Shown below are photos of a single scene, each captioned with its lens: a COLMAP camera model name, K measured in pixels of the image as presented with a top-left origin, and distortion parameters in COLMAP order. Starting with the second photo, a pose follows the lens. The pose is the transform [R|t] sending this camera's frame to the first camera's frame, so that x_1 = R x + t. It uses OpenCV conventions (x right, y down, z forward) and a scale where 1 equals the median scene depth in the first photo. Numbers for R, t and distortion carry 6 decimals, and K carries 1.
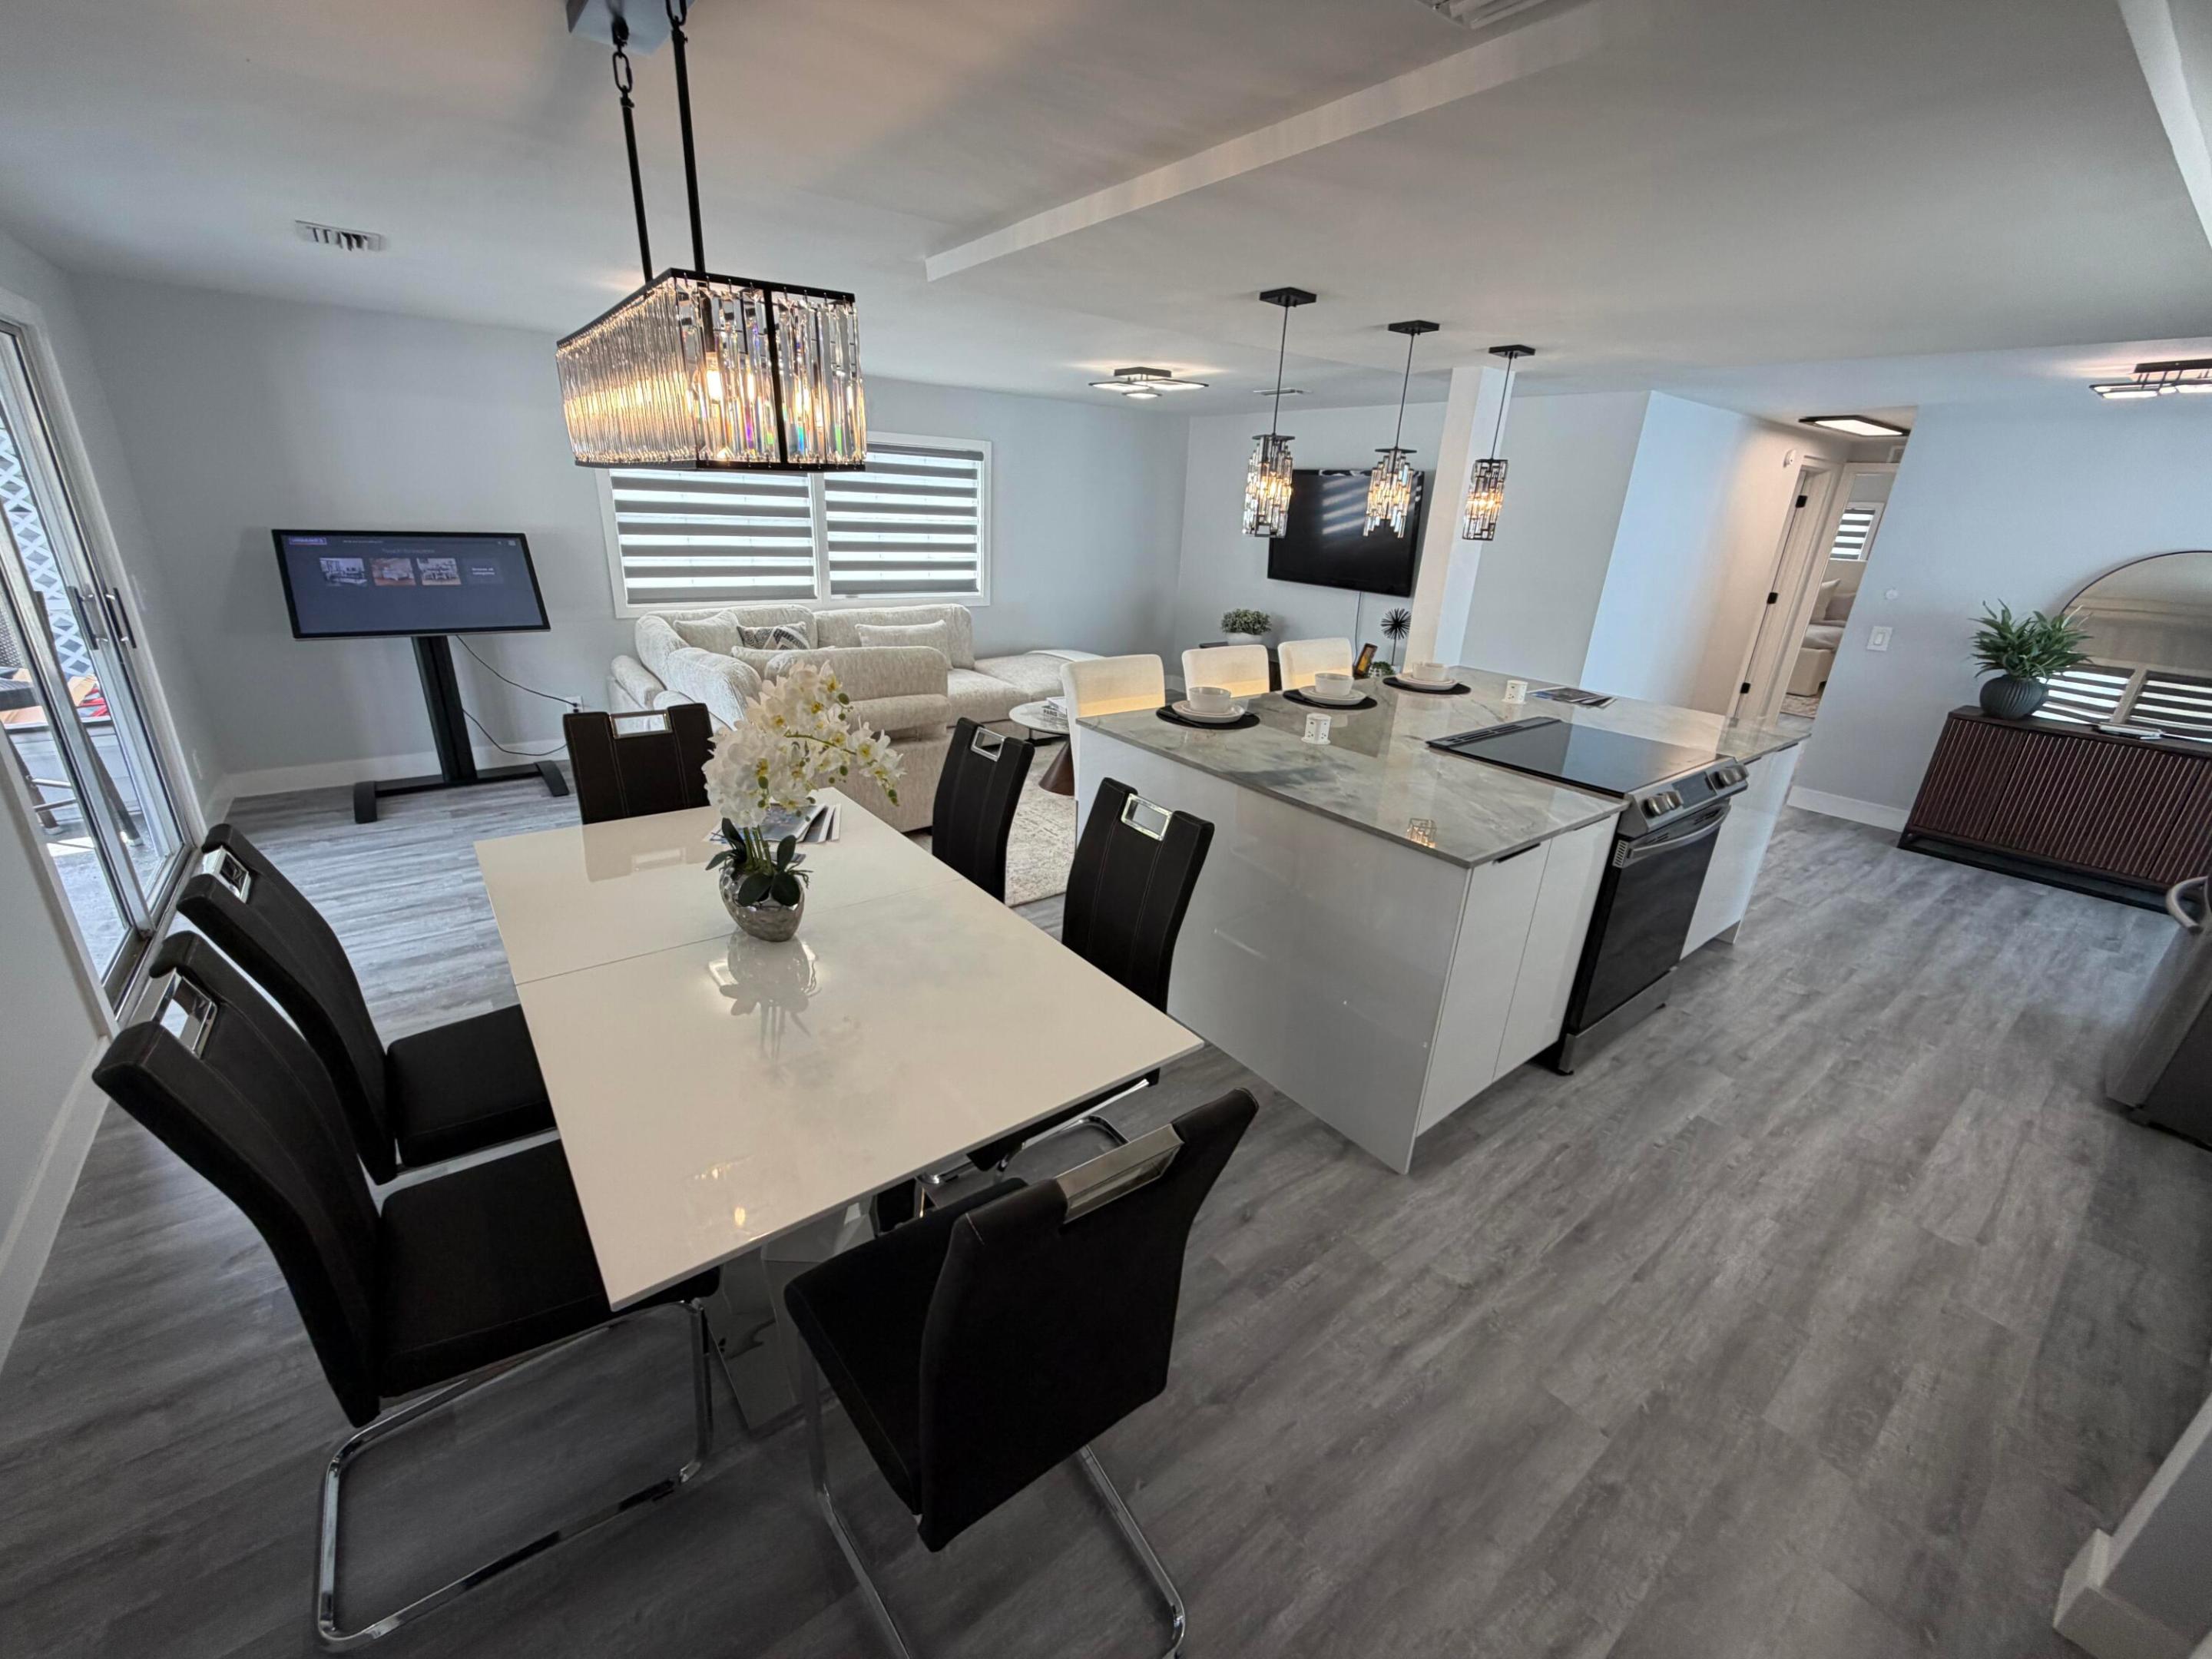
lens RADIAL K [[881.6, 0, 1099.4], [0, 881.6, 829.9], [0, 0, 1]] dist [-0.000657, -0.000209]
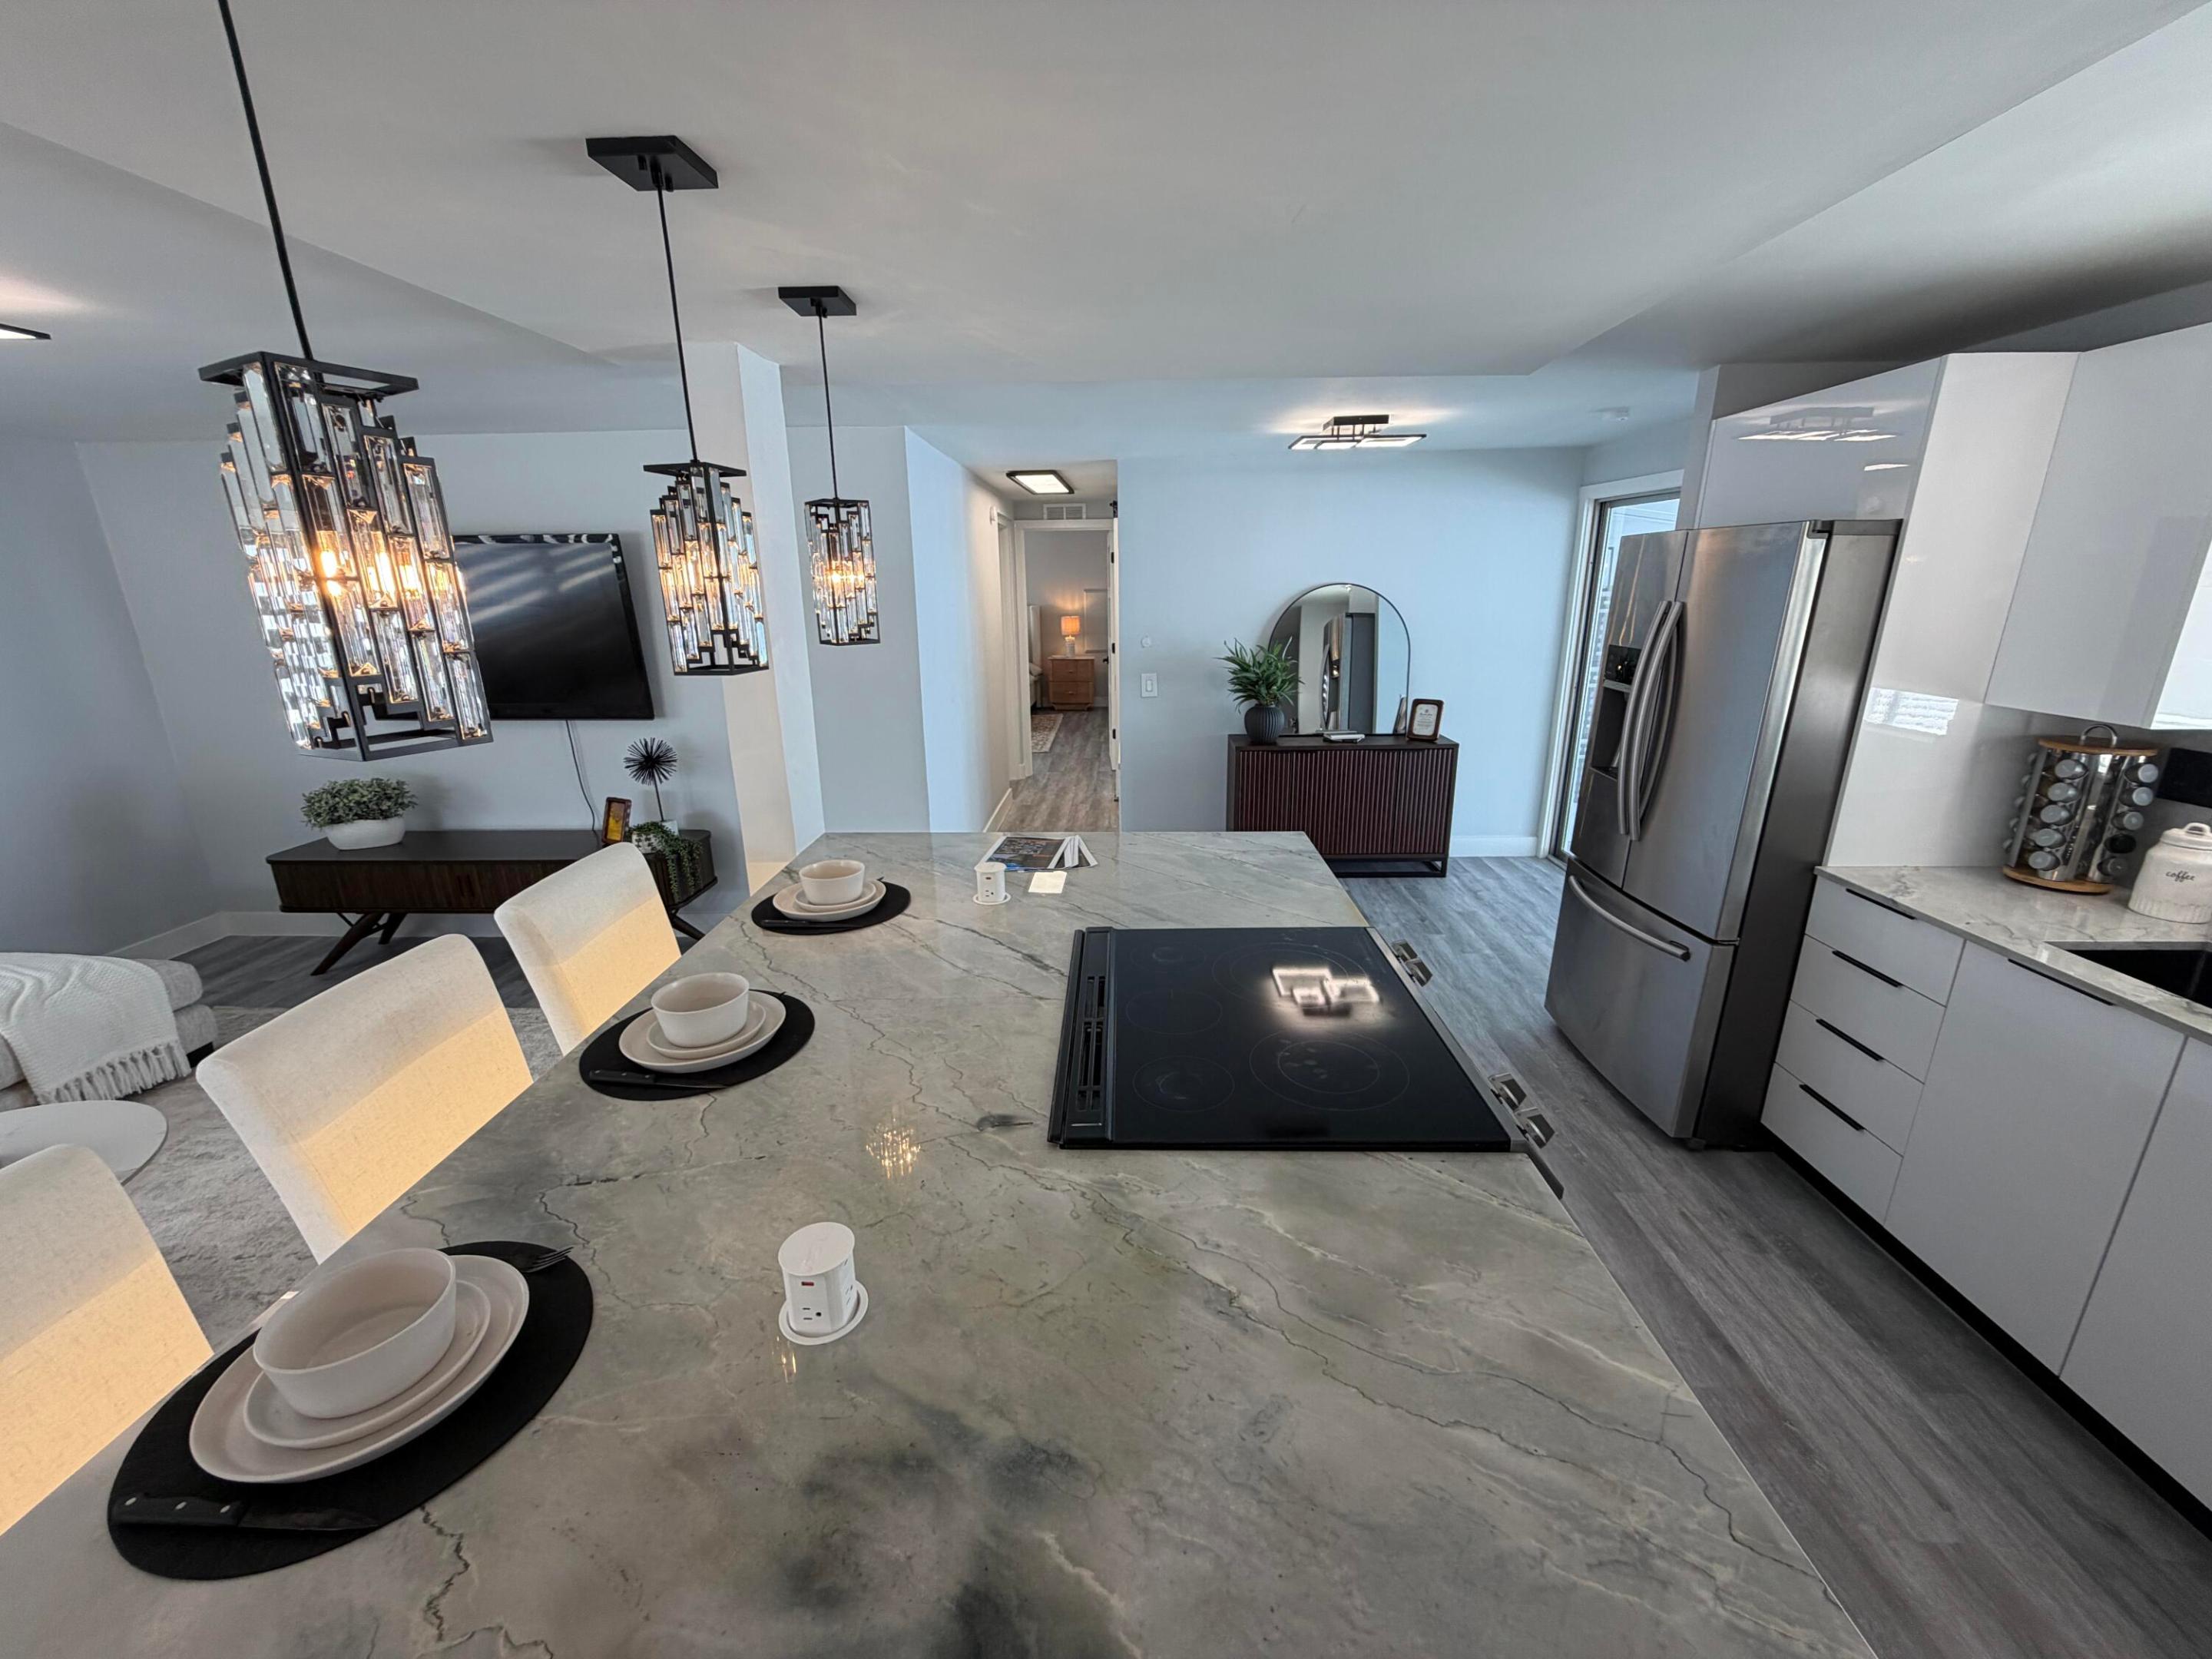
lens RADIAL K [[881.6, 0, 1099.4], [0, 881.6, 829.9], [0, 0, 1]] dist [-0.000657, -0.000209]
pose [[0.631671, -0.262584, 0.729412, 0.097709], [0.311997, 0.947435, 0.070882, -0.216898], [-0.709683, 0.182800, 0.680393, 0.555691]]
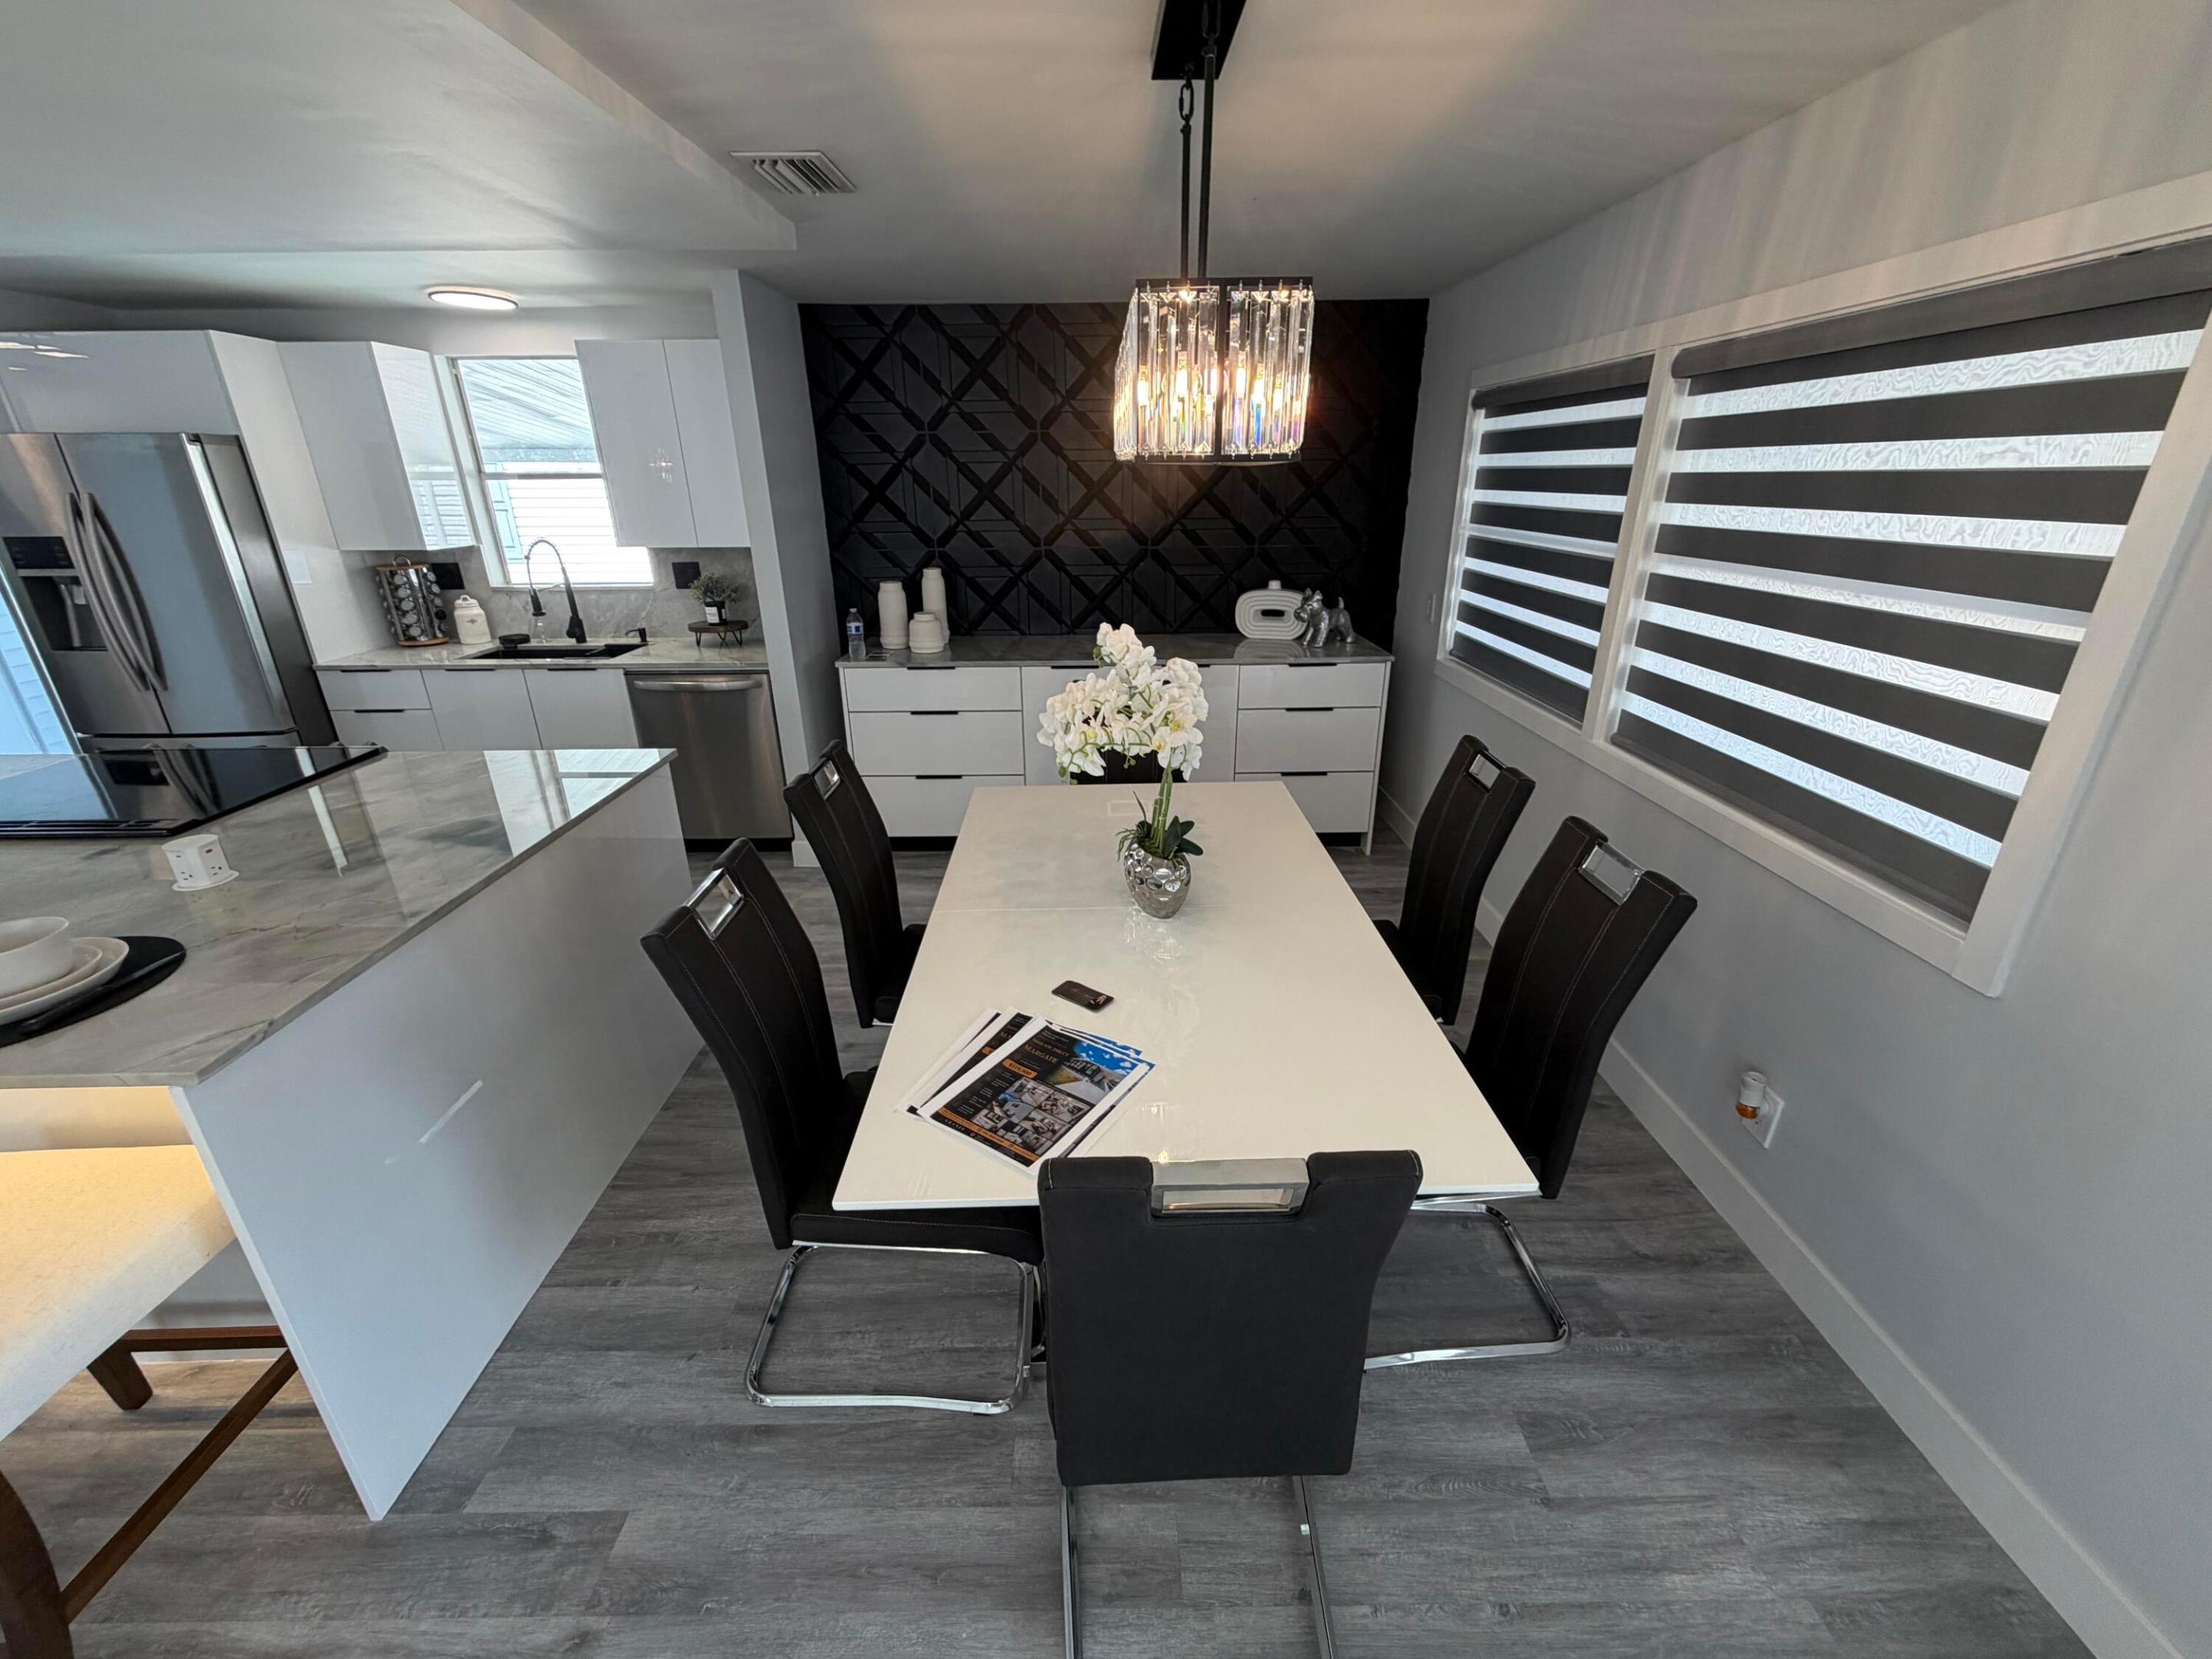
lens RADIAL K [[881.6, 0, 1099.4], [0, 881.6, 829.9], [0, 0, 1]] dist [-0.000657, -0.000209]
pose [[-0.803651, -0.259696, 0.535446, -0.437594], [0.182381, 0.748980, 0.636997, -0.321842], [-0.566464, 0.609579, -0.554555, 0.799823]]
